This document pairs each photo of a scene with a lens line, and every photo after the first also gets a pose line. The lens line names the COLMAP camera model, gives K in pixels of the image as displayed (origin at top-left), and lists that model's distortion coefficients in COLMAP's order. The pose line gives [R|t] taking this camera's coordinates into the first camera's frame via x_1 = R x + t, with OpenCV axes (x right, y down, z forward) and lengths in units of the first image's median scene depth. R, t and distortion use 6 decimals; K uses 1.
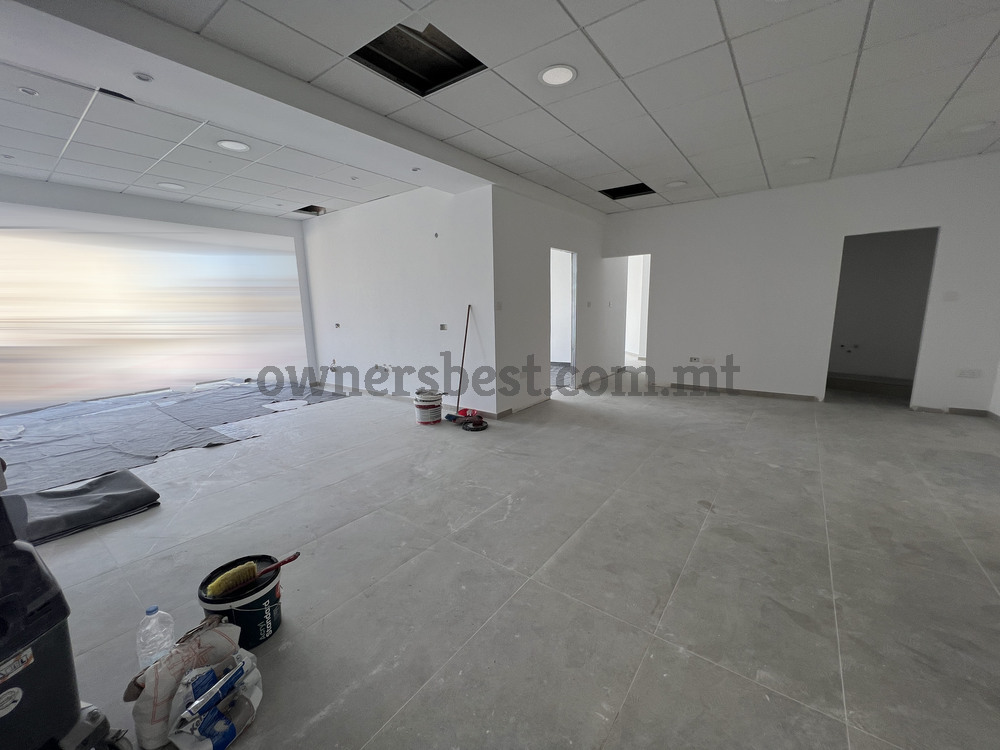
lens RADIAL K [[398.0, 0, 499.0], [0, 398.0, 378.9], [0, 0, 1]] dist [0.003681, -0.000867]
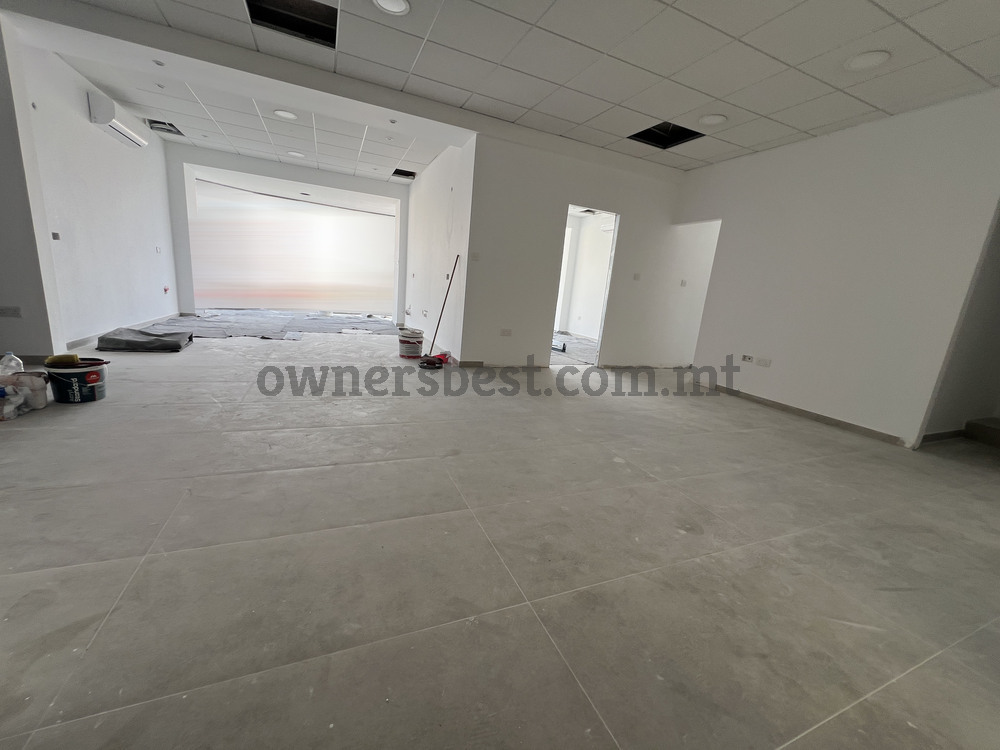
lens RADIAL K [[398.0, 0, 498.6], [0, 398.0, 378.0], [0, 0, 1]] dist [0.003681, -0.000867]
pose [[0.860073, 0.209032, -0.465382, 0.641961], [-0.196835, 0.977541, 0.075304, 0.035489], [0.470671, 0.026836, 0.881901, 0.146174]]
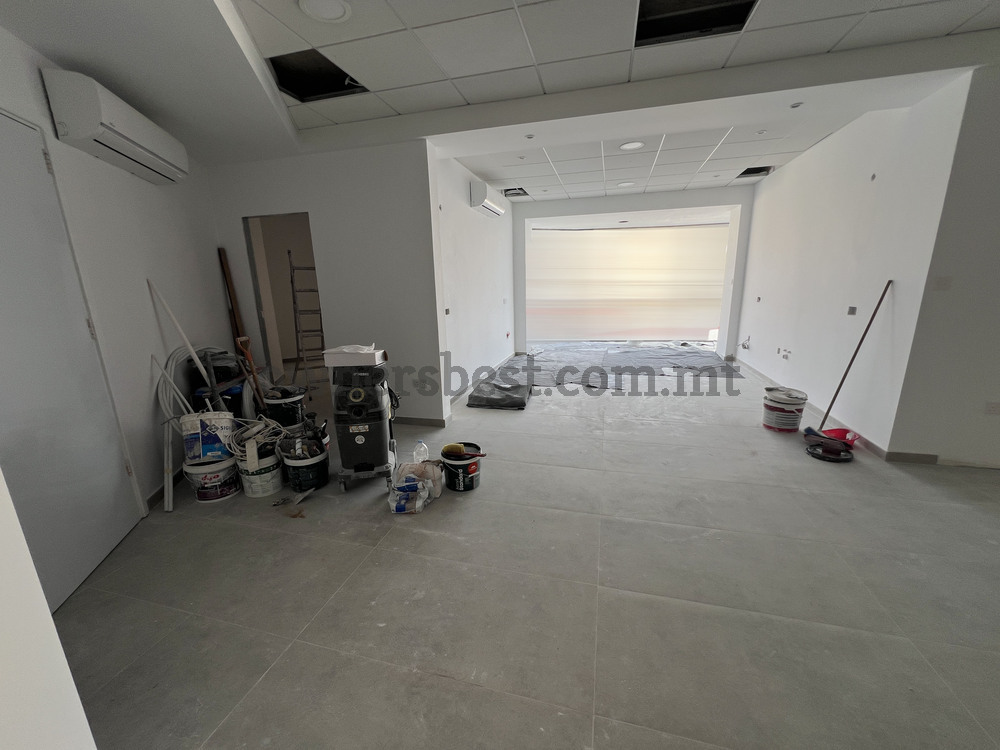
lens RADIAL K [[398.0, 0, 500.3], [0, 398.0, 378.4], [0, 0, 1]] dist [0.003681, -0.000867]
pose [[0.376837, 0.229816, -0.897317, 0.347483], [-0.151702, 0.970965, 0.184970, -0.058692], [0.913773, 0.066421, 0.400759, 0.175691]]
